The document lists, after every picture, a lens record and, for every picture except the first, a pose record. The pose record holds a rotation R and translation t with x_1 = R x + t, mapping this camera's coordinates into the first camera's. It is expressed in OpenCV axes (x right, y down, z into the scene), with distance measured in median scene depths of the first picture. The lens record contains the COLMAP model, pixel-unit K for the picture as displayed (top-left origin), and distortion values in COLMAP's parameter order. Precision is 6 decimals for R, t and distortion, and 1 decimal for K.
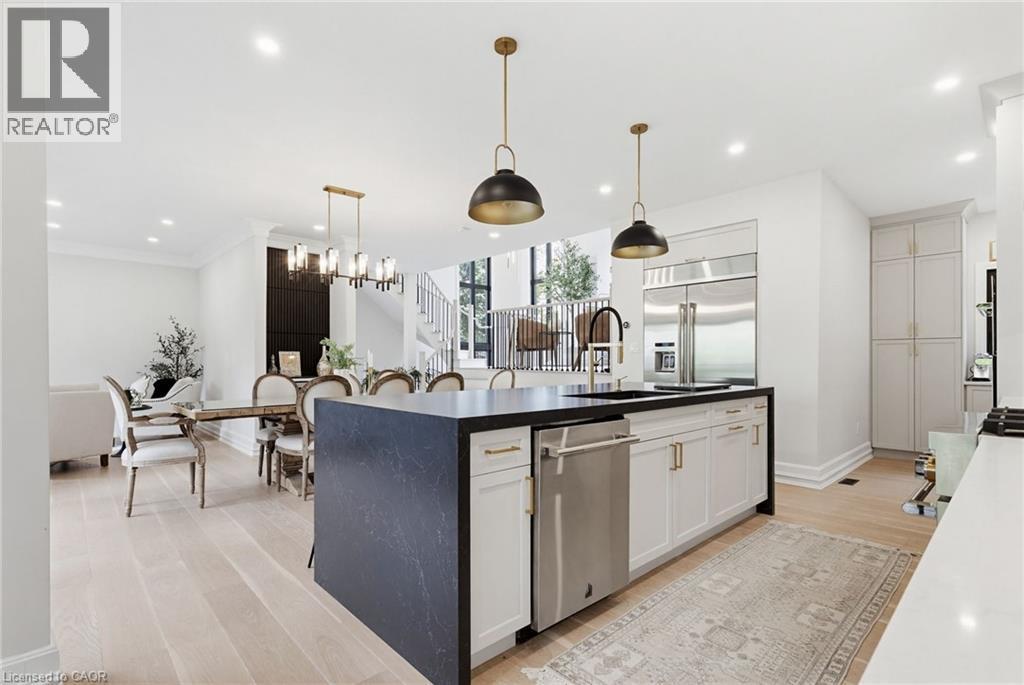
lens RADIAL K [[487.1, 0, 506.6], [0, 487.1, 352.9], [0, 0, 1]] dist [0.004004, 0.000165]
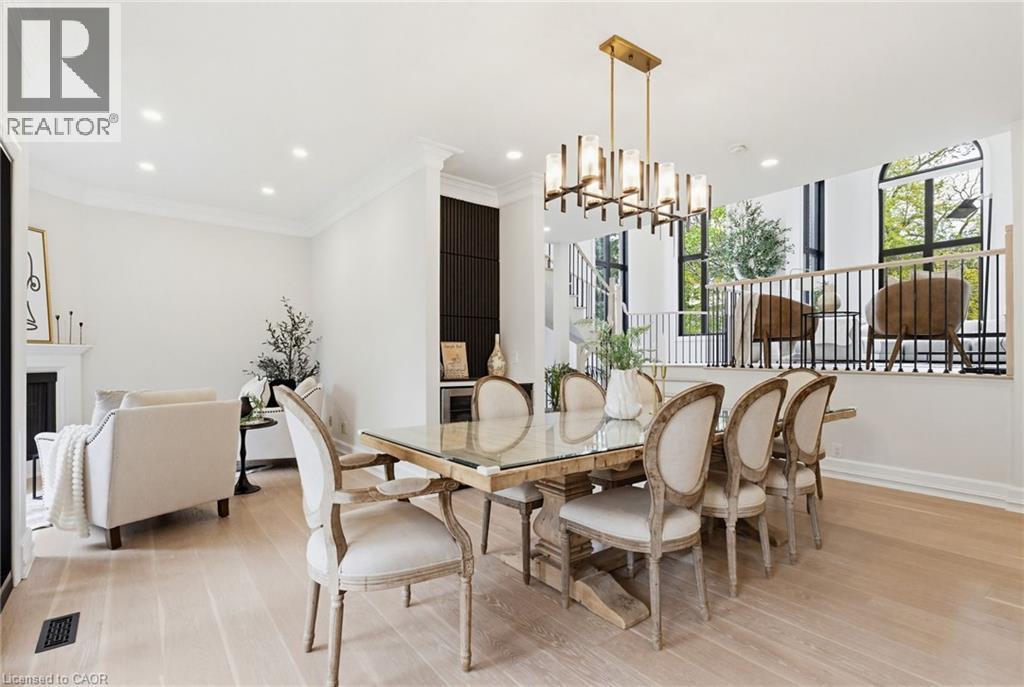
lens RADIAL K [[487.1, 0, 506.6], [0, 487.1, 353.9], [0, 0, 1]] dist [0.004004, 0.000165]
pose [[0.995802, -0.001162, -0.091523, -0.264387], [0.002203, 0.999934, 0.011270, 0.005472], [0.091504, -0.011425, 0.995739, 0.264075]]
